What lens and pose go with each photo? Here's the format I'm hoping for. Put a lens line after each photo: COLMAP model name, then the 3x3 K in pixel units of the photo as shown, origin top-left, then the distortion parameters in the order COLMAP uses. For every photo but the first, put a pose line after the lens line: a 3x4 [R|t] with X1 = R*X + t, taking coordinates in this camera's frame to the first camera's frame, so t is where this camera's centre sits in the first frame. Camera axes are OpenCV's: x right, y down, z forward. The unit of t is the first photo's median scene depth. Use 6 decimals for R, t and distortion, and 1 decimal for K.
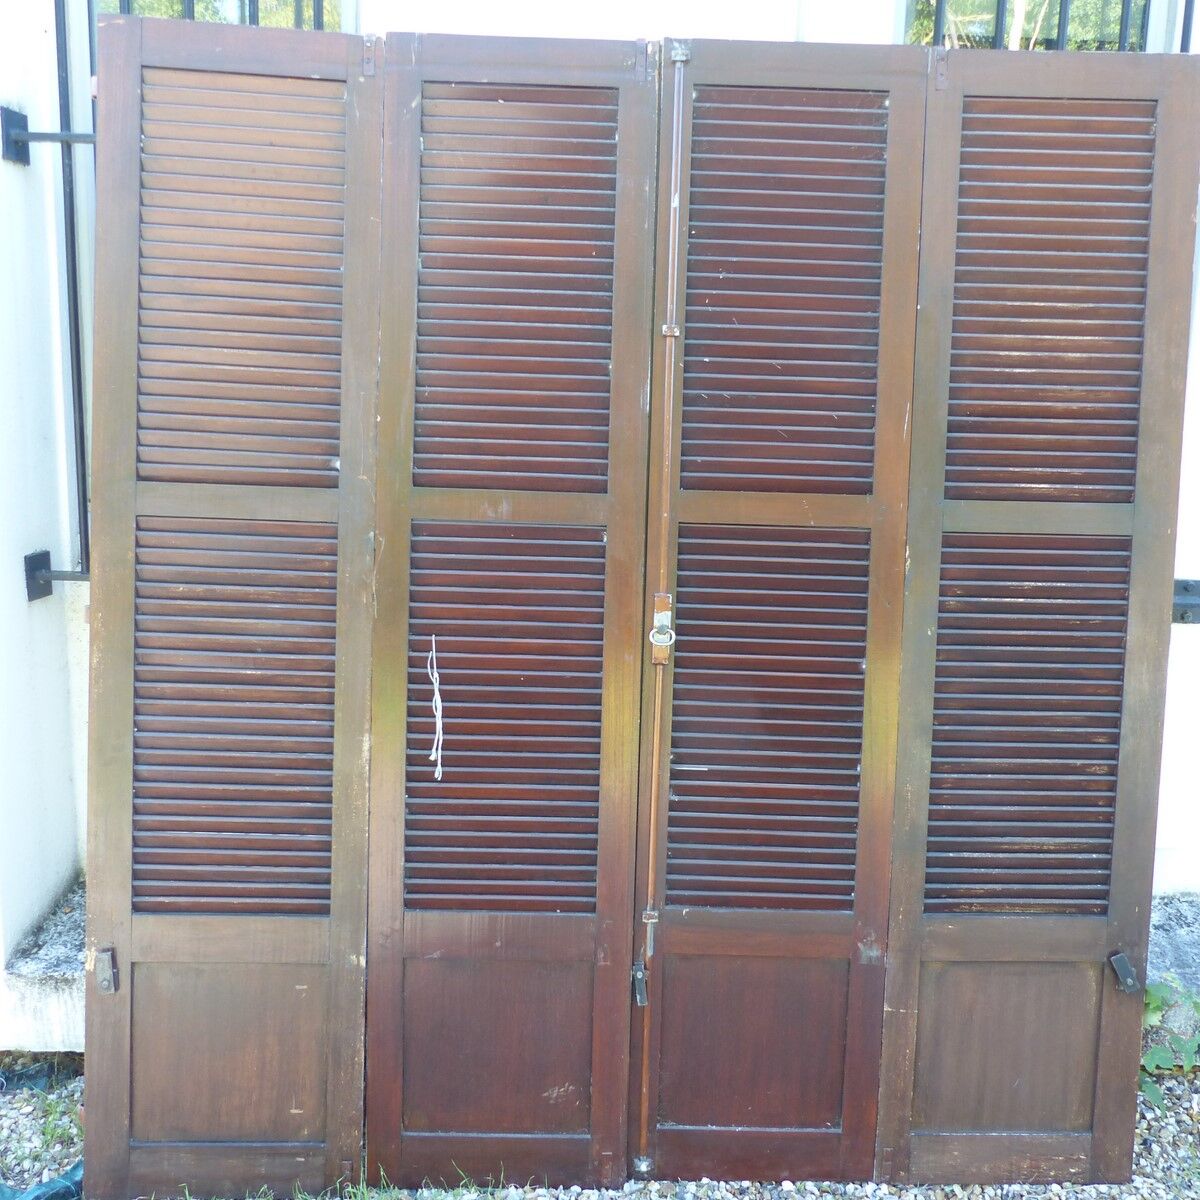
lens RADIAL K [[1228.6, 0, 600.0], [0, 1228.6, 600.0], [0, 0, 1]] dist [-0.012768, -0.019330]
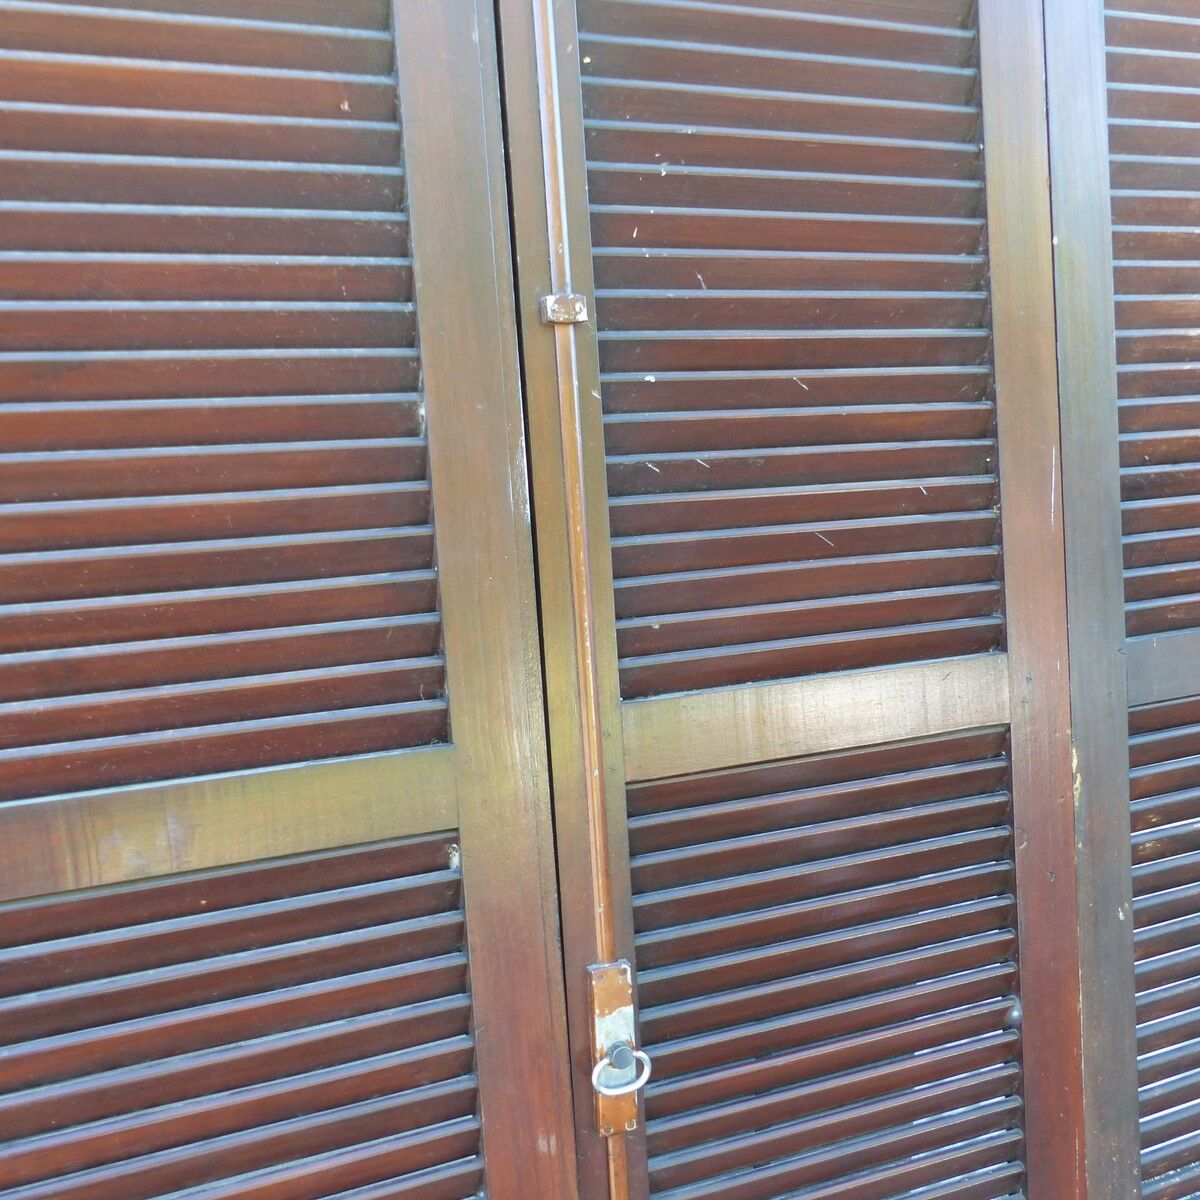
lens RADIAL K [[1228.6, 0, 600.0], [0, 1228.6, 600.0], [0, 0, 1]] dist [-0.012768, -0.019330]
pose [[0.932654, -0.115867, 0.341660, -0.075667], [0.116500, 0.993014, 0.018743, -0.132904], [-0.341445, 0.022323, 0.939637, 0.628512]]
